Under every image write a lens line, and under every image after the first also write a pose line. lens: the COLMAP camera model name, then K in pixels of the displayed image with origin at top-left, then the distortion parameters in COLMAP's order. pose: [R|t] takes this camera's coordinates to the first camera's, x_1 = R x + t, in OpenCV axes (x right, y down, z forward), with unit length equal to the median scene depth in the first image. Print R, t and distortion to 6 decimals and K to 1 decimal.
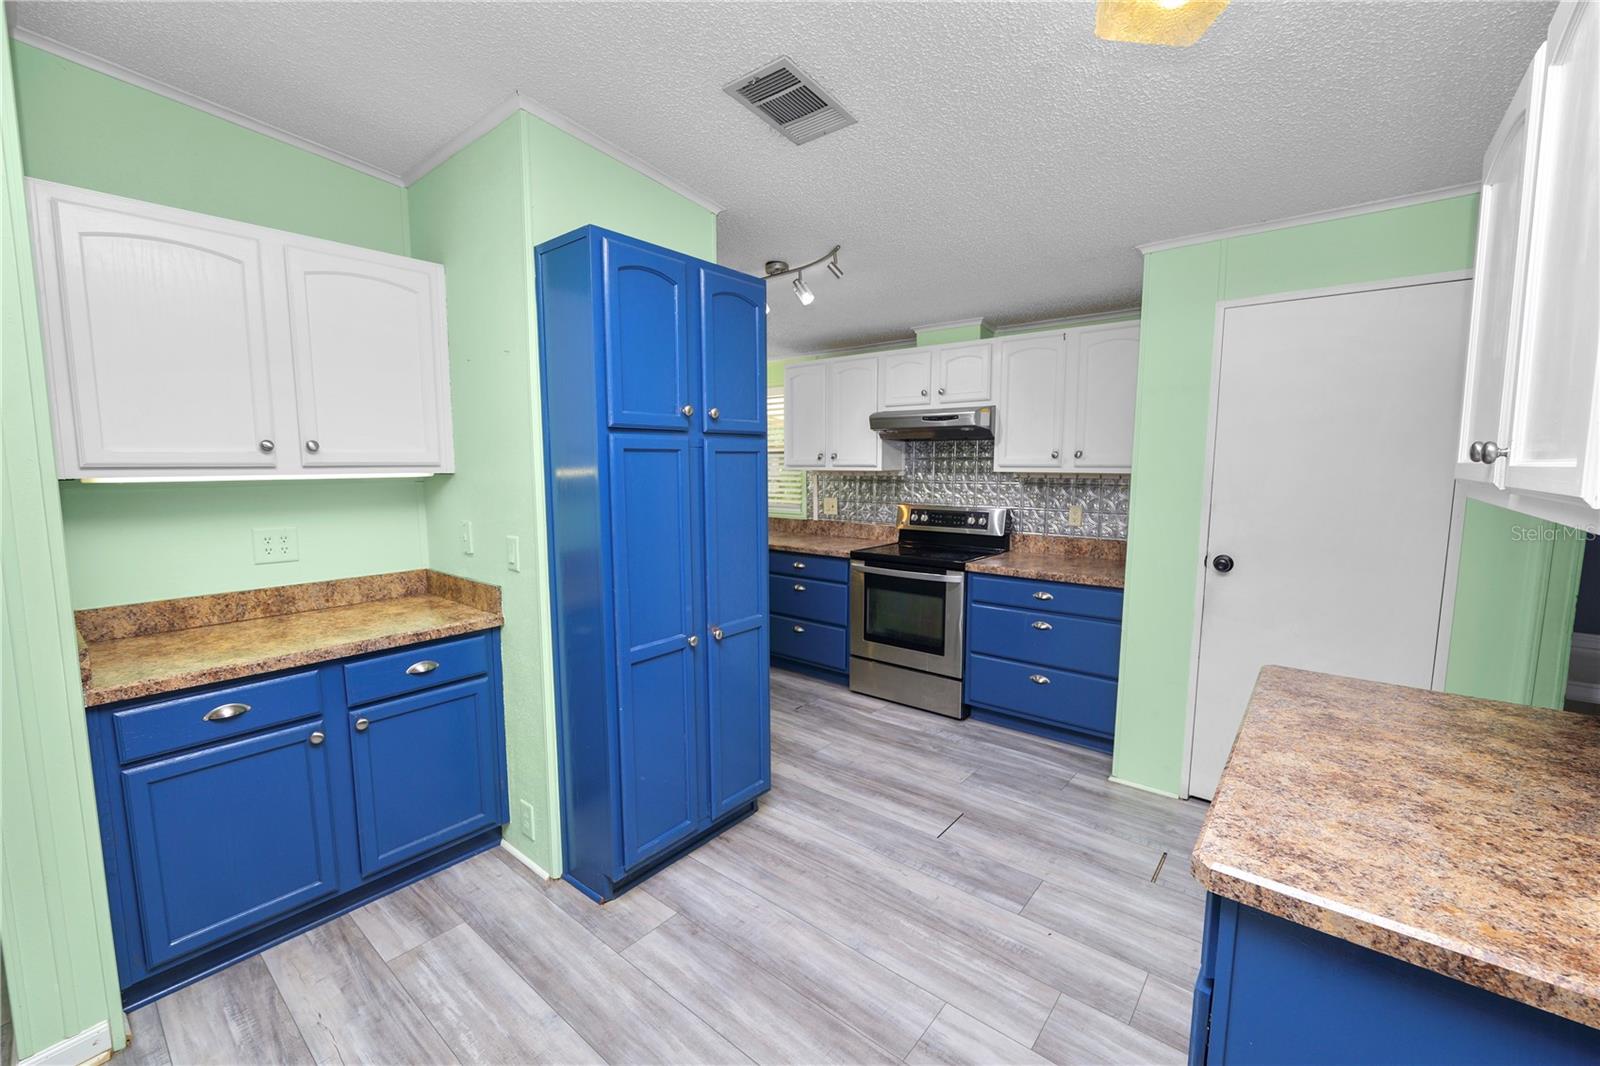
lens RADIAL K [[651.9, 0, 800.3], [0, 651.9, 532.2], [0, 0, 1]] dist [-0.012862, 0.000632]
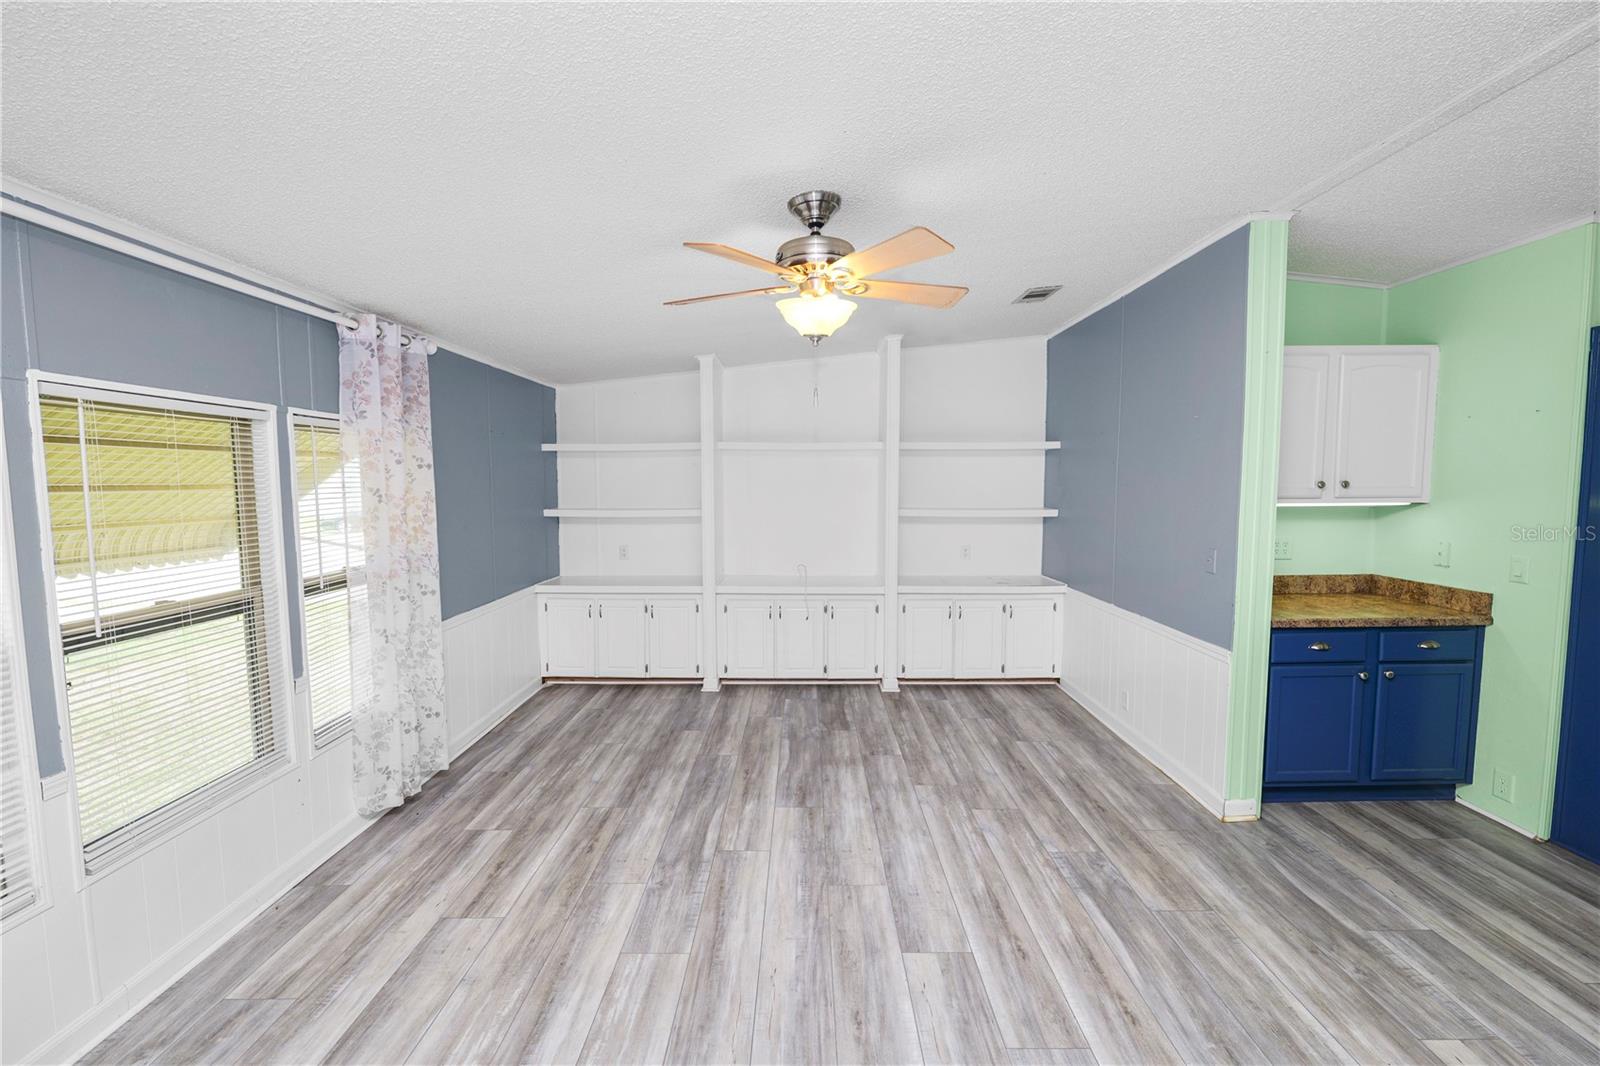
lens RADIAL K [[651.7, 0, 799.7], [0, 651.7, 529.6], [0, 0, 1]] dist [-0.012283, 0.000023]
pose [[0.628805, 0.055541, -0.775577, -0.203746], [-0.075781, 0.997075, 0.009963, 0.028009], [0.773861, 0.052509, 0.631174, -0.494742]]
